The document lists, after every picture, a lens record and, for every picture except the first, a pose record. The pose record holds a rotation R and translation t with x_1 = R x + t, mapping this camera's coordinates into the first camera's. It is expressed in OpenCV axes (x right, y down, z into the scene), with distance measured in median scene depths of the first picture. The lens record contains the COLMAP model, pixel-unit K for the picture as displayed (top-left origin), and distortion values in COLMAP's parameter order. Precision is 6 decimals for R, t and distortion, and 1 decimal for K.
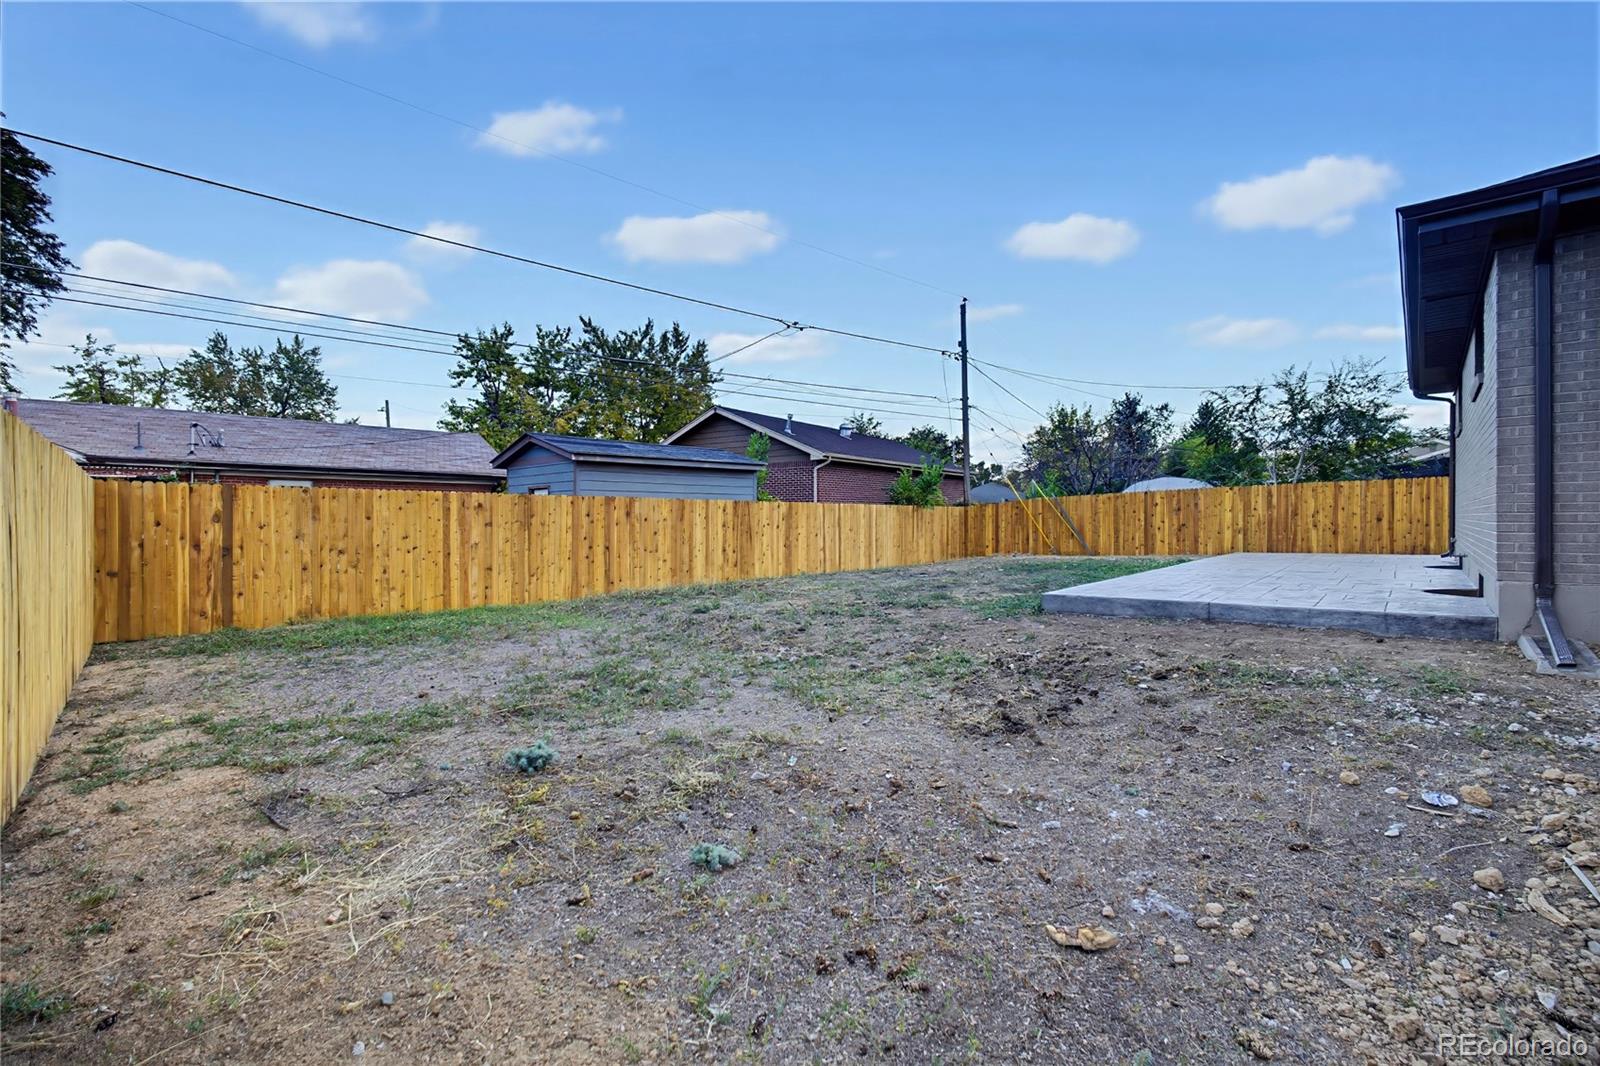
lens RADIAL K [[697.8, 0, 804.3], [0, 697.8, 523.5], [0, 0, 1]] dist [-0.002121, -0.000213]
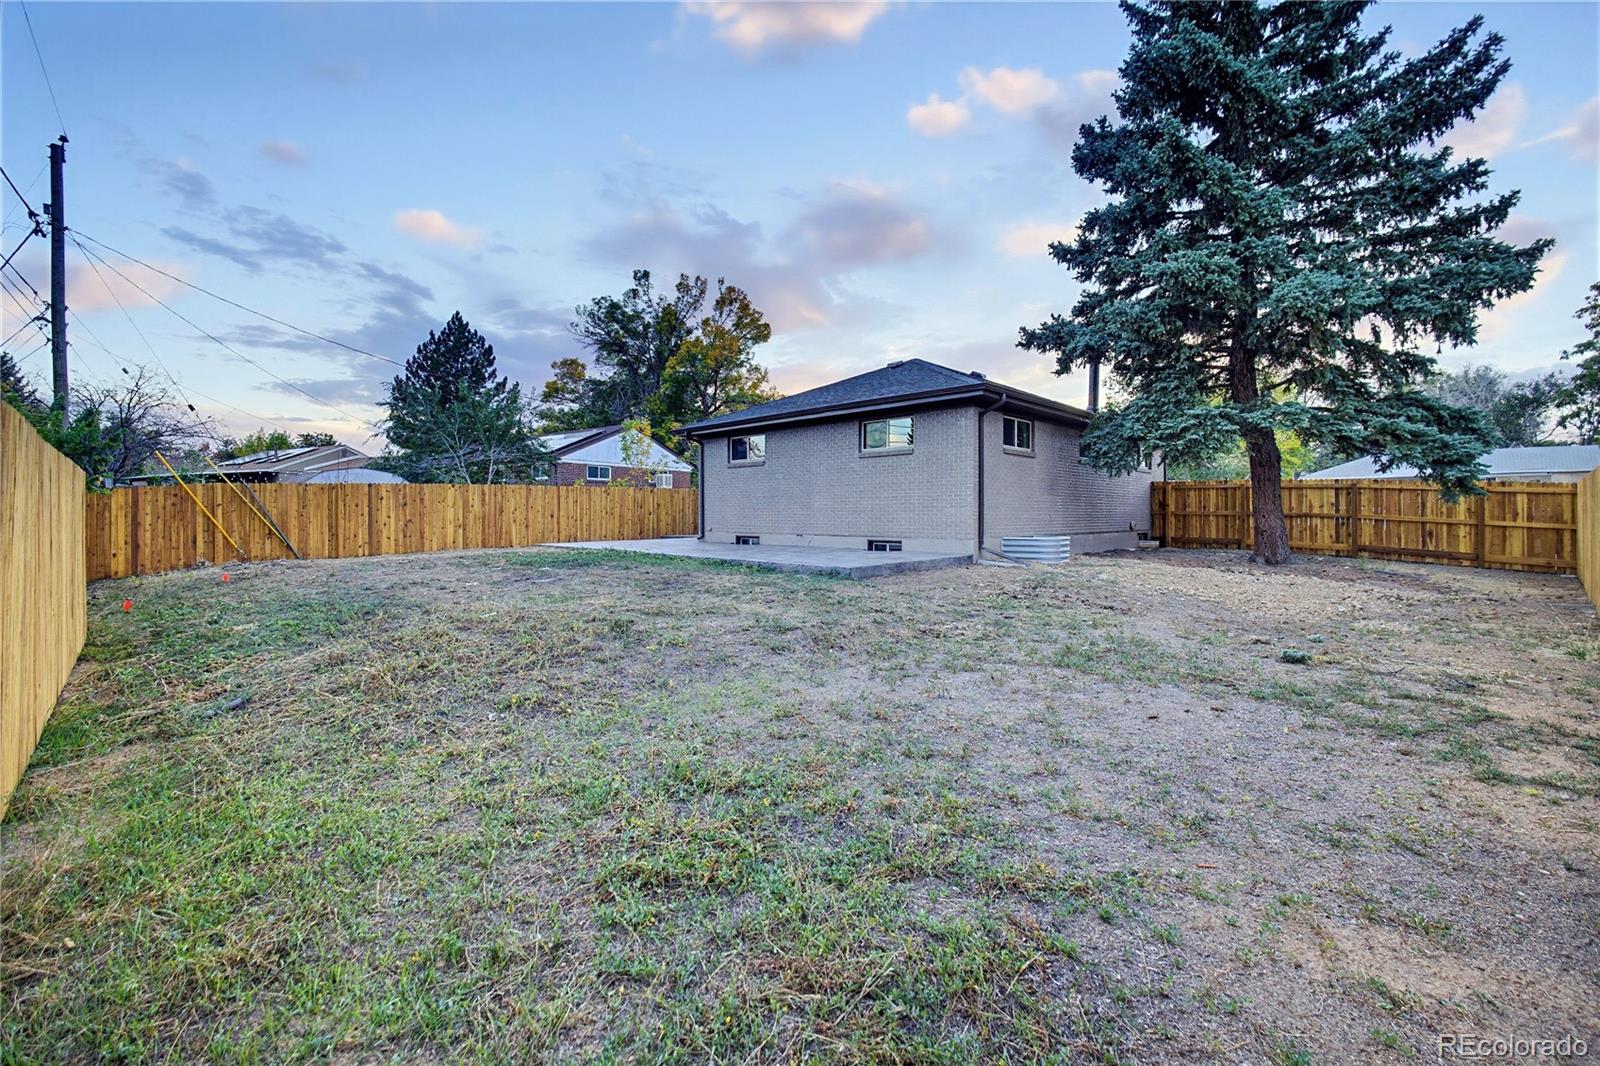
lens RADIAL K [[697.8, 0, 804.4], [0, 697.8, 524.7], [0, 0, 1]] dist [-0.002121, -0.000213]
pose [[0.026235, -0.003500, 0.999650, -0.406228], [0.002711, 0.999990, 0.003430, 0.006011], [-0.999652, 0.002620, 0.026244, 0.424556]]
